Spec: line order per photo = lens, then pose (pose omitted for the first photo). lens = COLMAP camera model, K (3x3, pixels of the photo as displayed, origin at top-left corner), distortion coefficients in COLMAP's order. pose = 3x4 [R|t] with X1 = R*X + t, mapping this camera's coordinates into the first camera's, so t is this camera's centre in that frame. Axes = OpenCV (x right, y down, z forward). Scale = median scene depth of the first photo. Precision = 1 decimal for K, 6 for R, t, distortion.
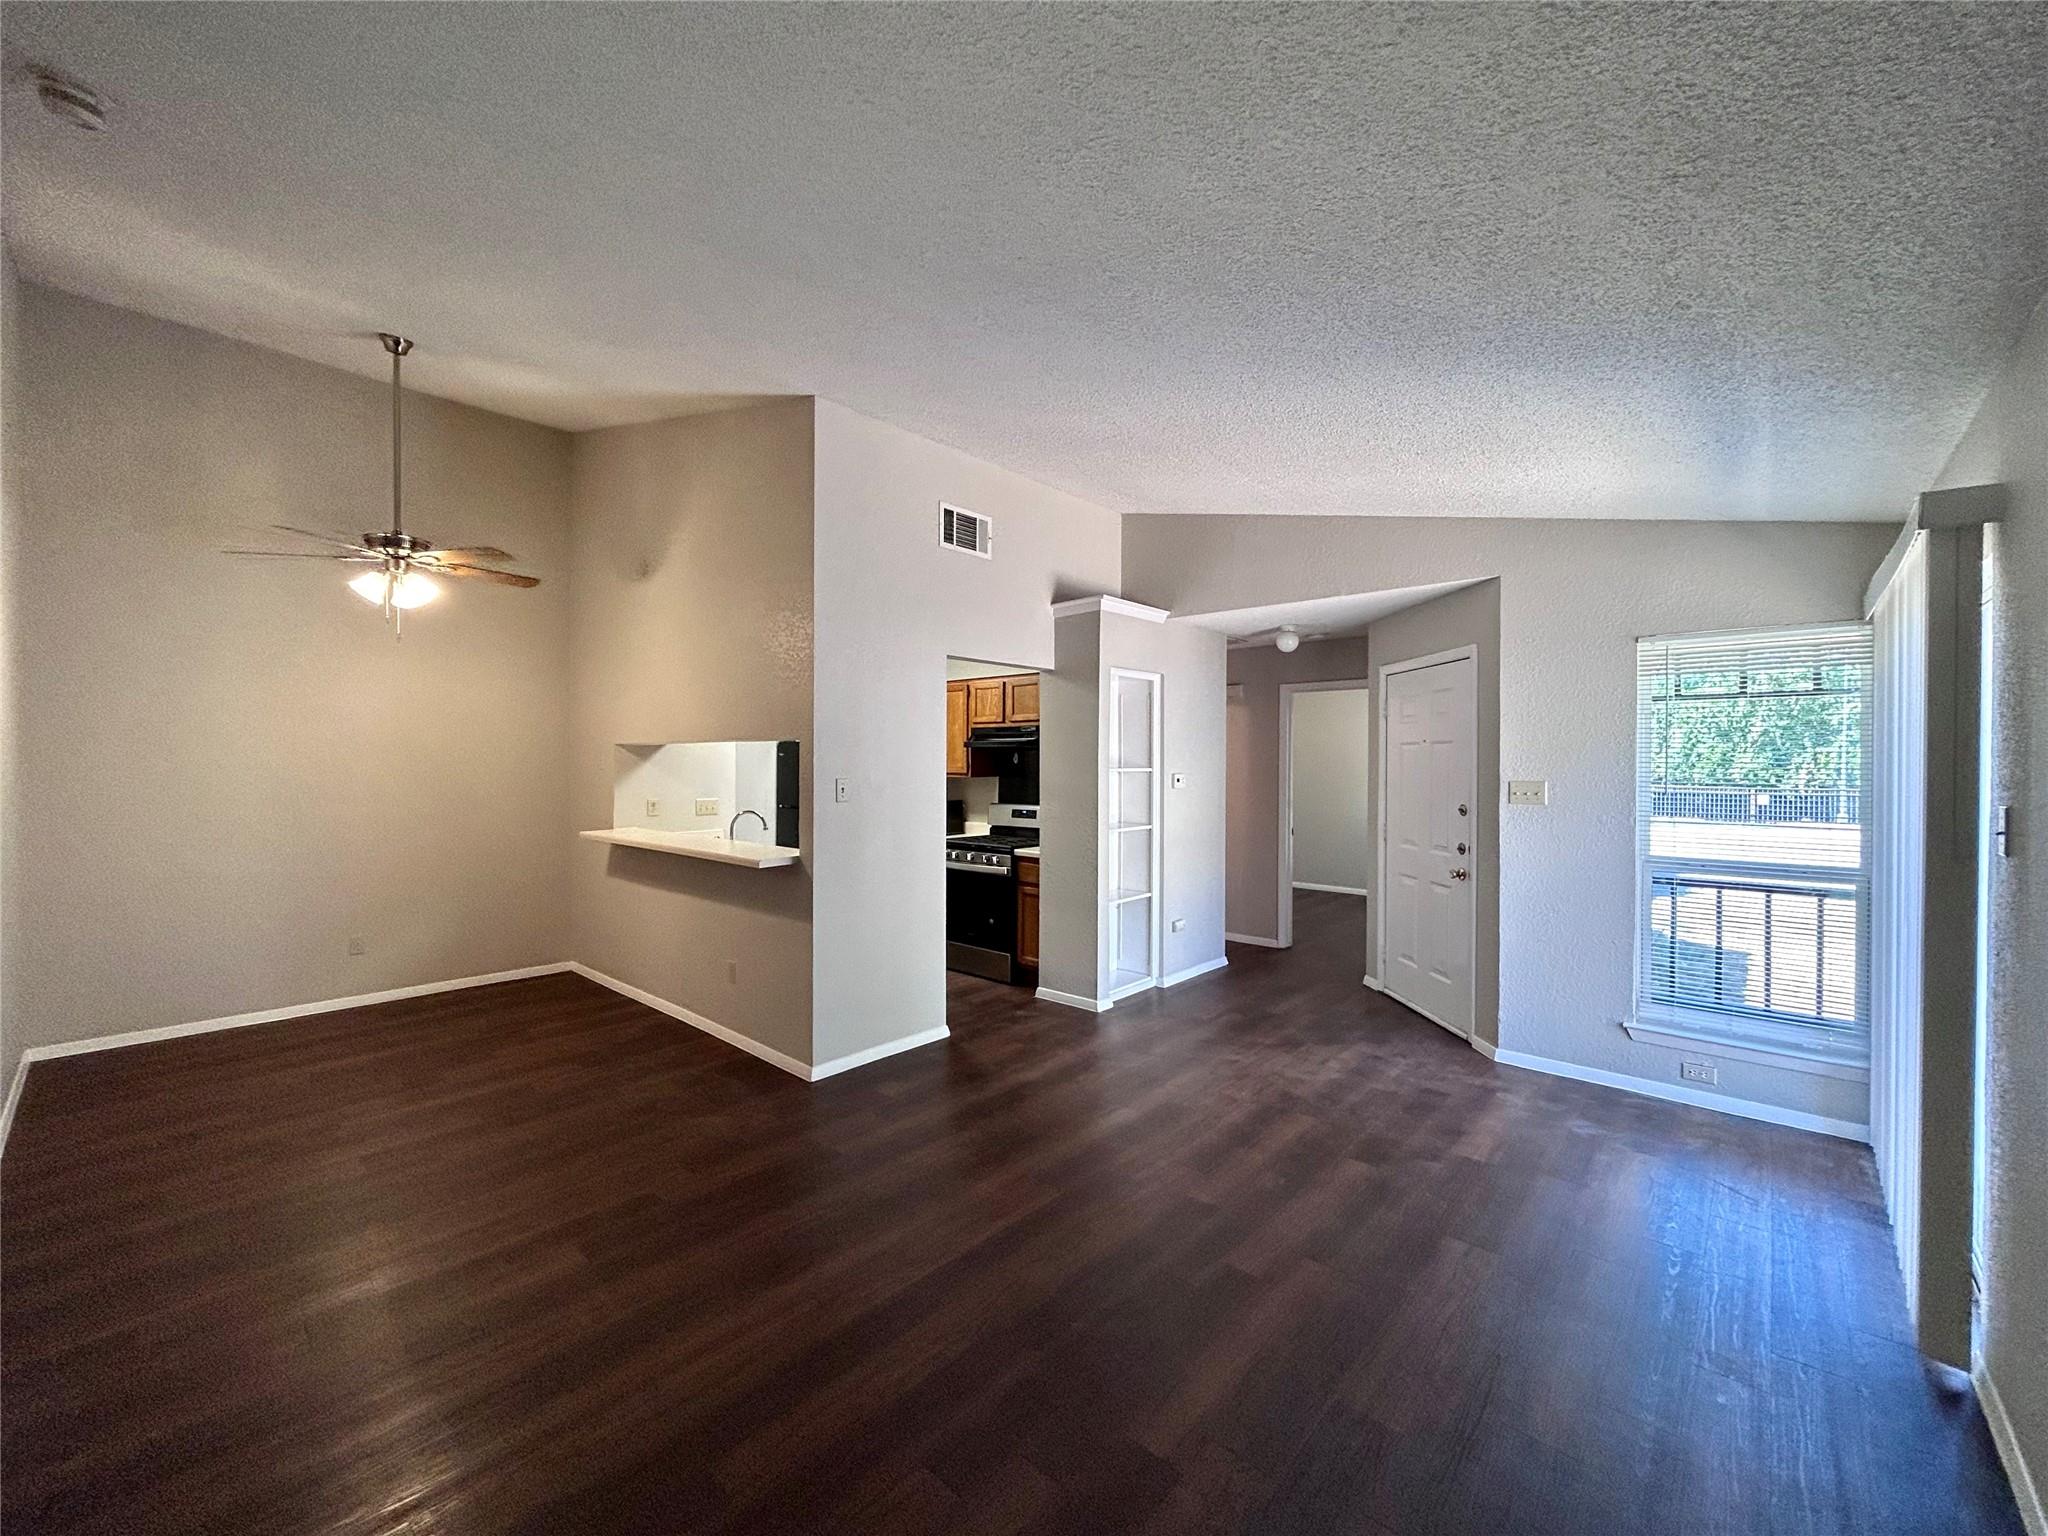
lens RADIAL K [[816.6, 0, 1024.0], [0, 816.6, 768.0], [0, 0, 1]] dist [0.000651, 0.000139]
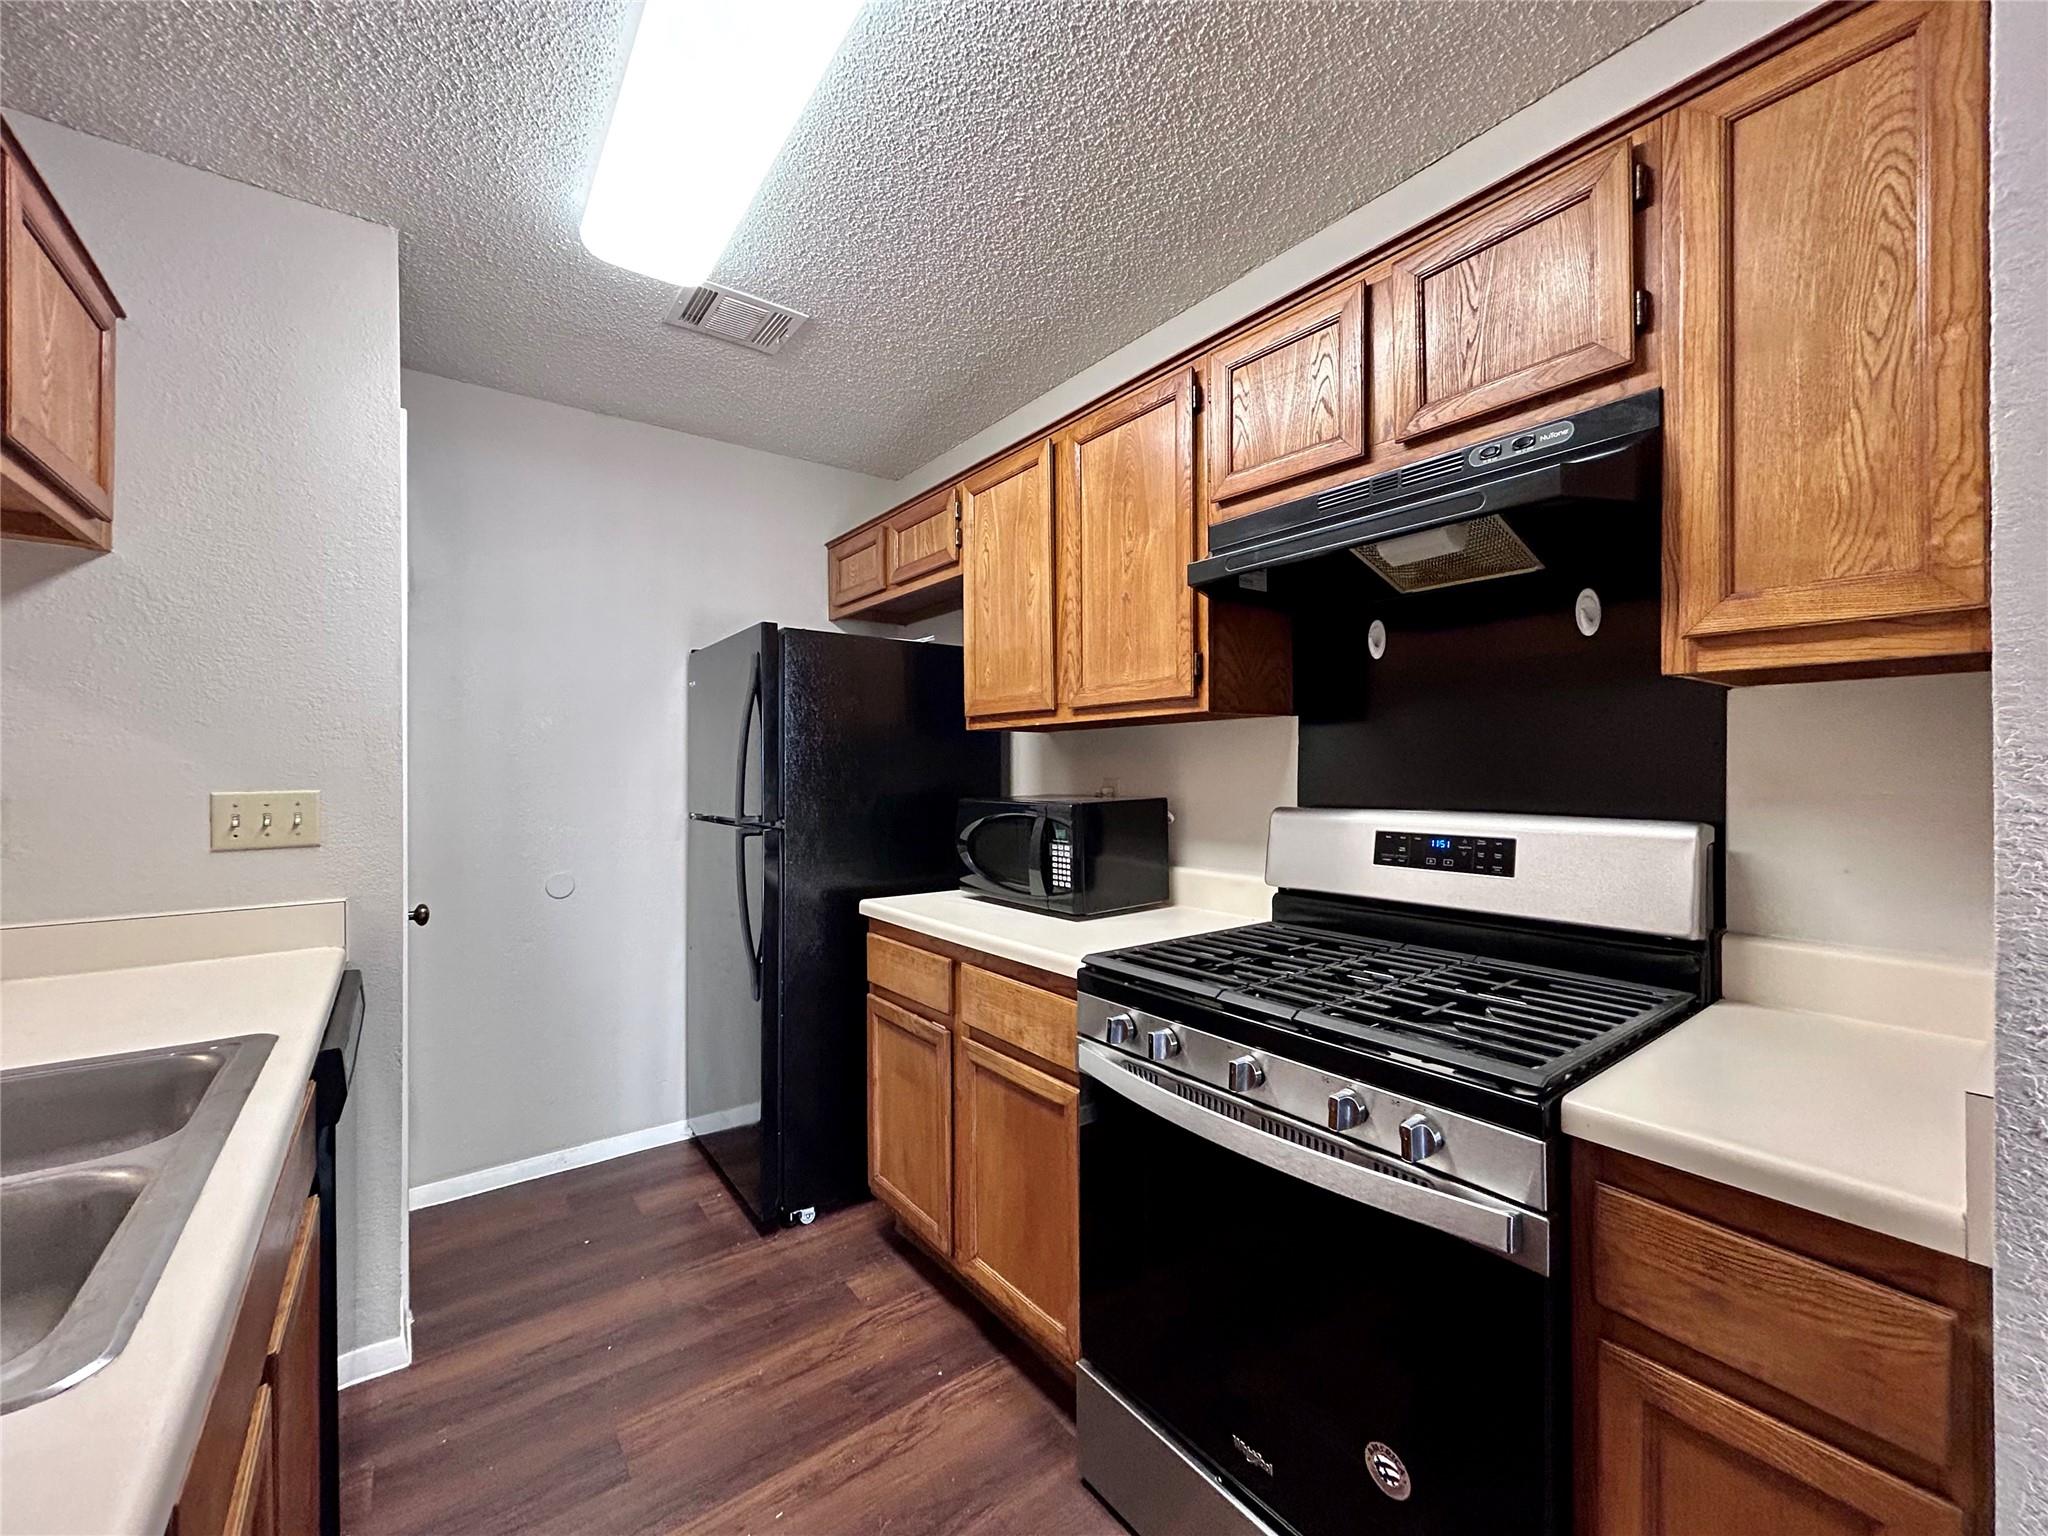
lens RADIAL K [[827.2, 0, 1024.0], [0, 827.2, 768.0], [0, 0, 1]] dist [0.000667, 0.000251]
pose [[0.982495, -0.007363, -0.186144, -0.105246], [0.005374, 0.999923, -0.011184, 0.046839], [0.186212, 0.009988, 0.982459, 1.029154]]
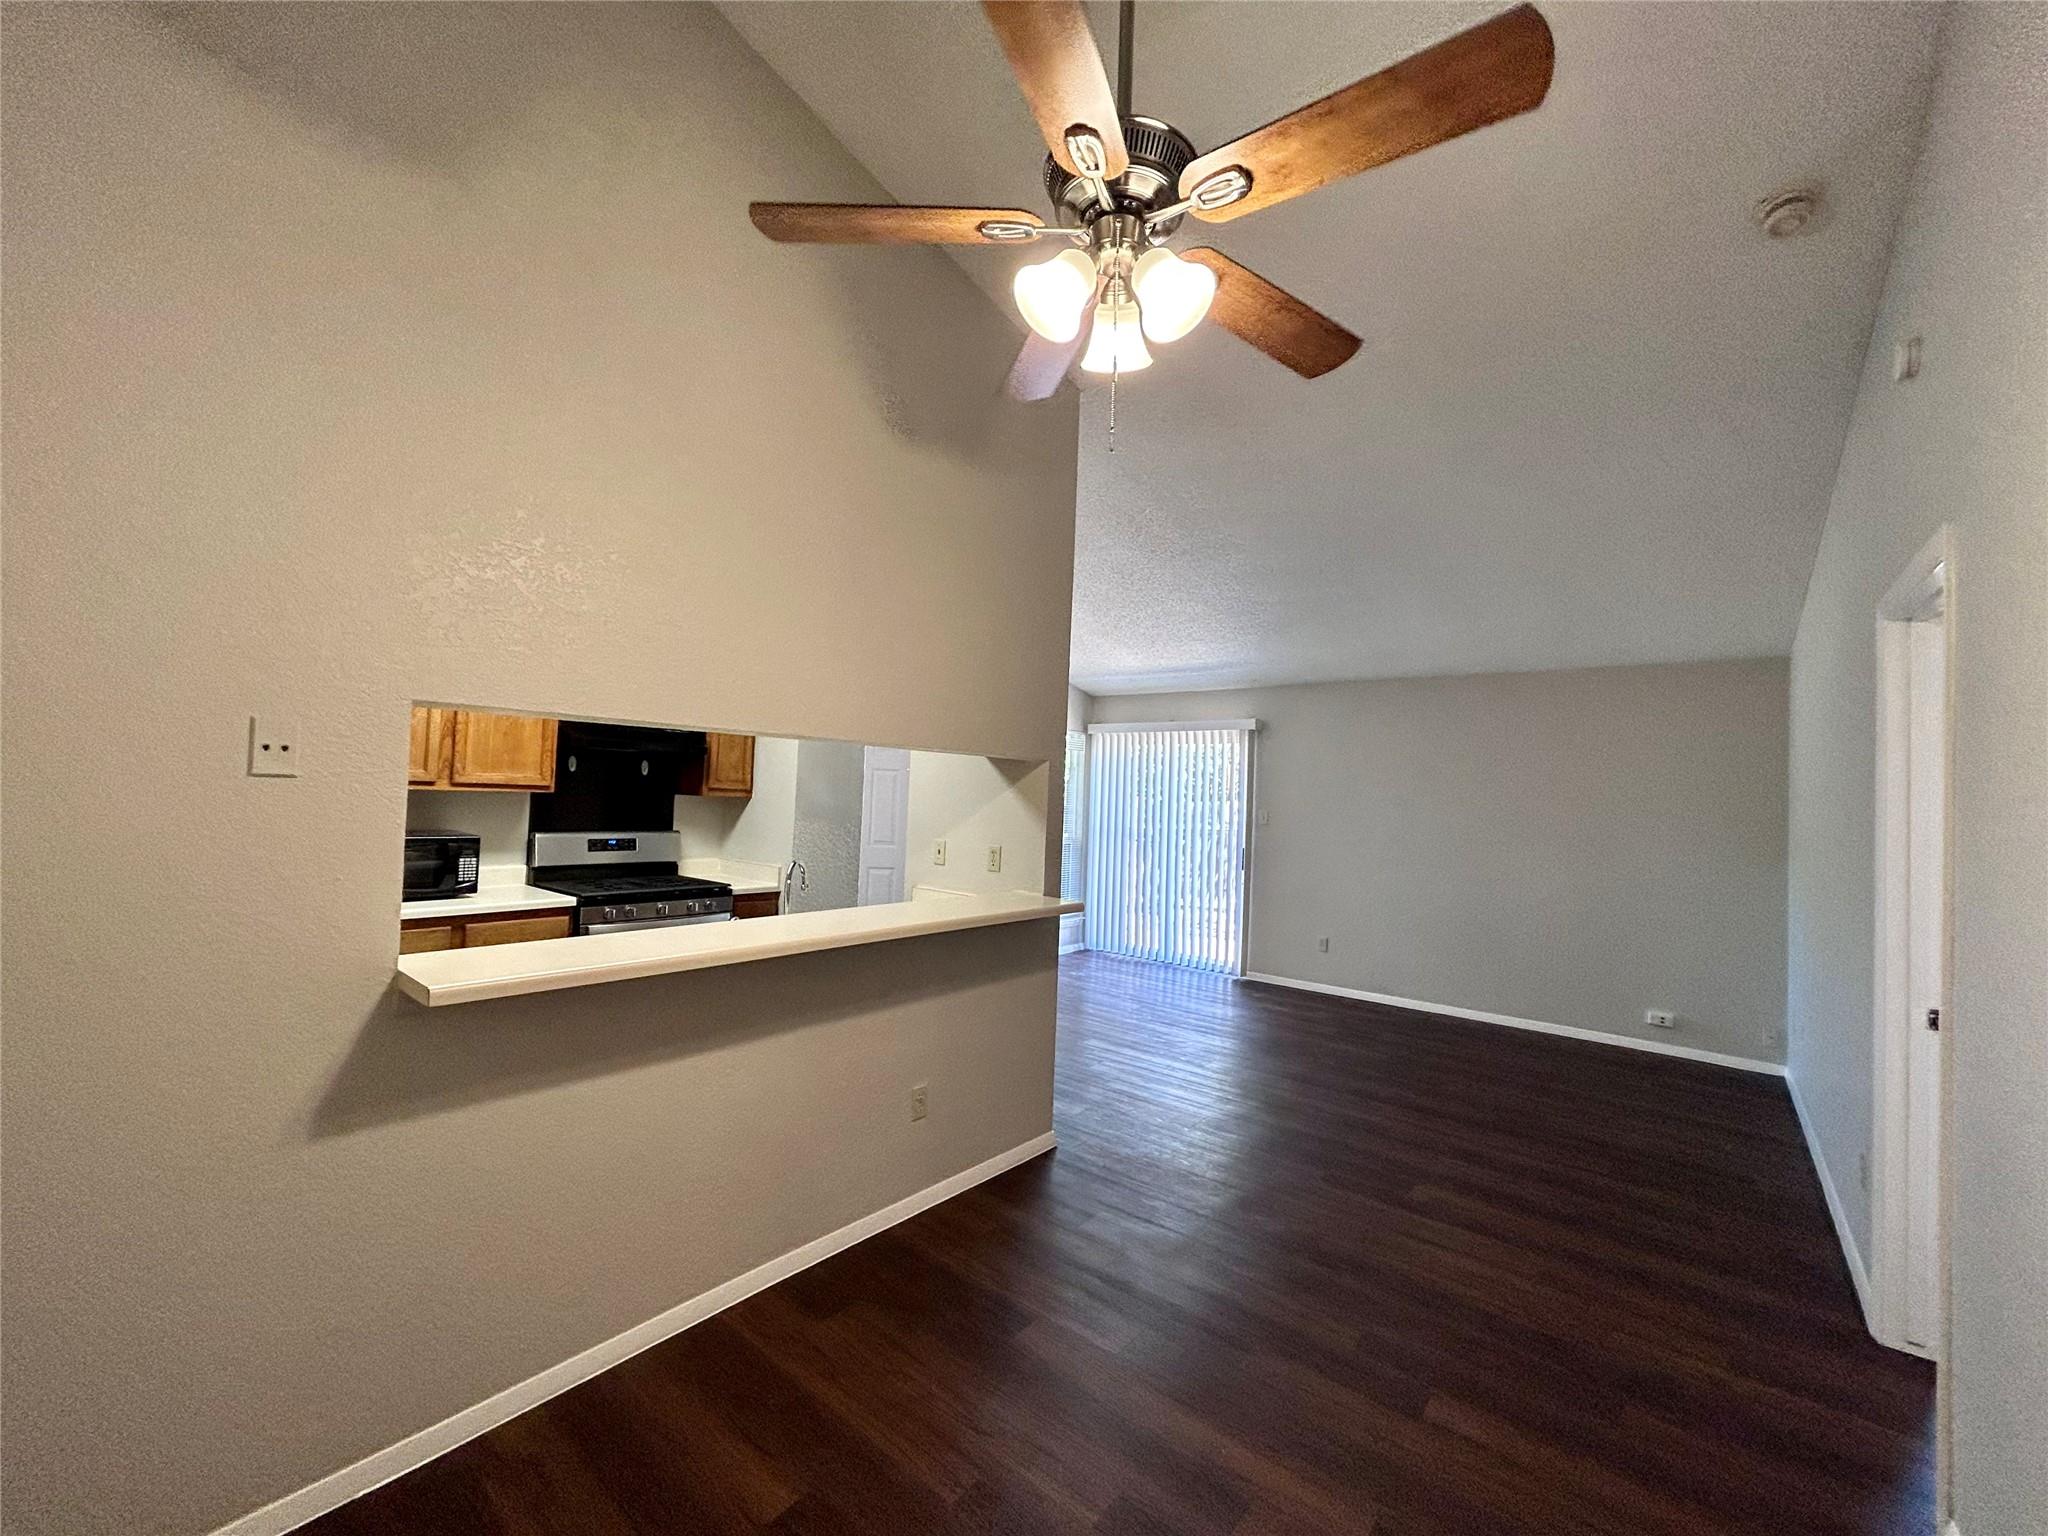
lens RADIAL K [[810.7, 0, 1024.0], [0, 810.7, 768.0], [0, 0, 1]] dist [0.000442, 0.000054]
pose [[-0.037215, 0.026283, 0.998962, -1.007849], [-0.032334, 0.999099, -0.027491, -0.003635], [-0.998784, -0.033323, -0.036331, 0.940681]]
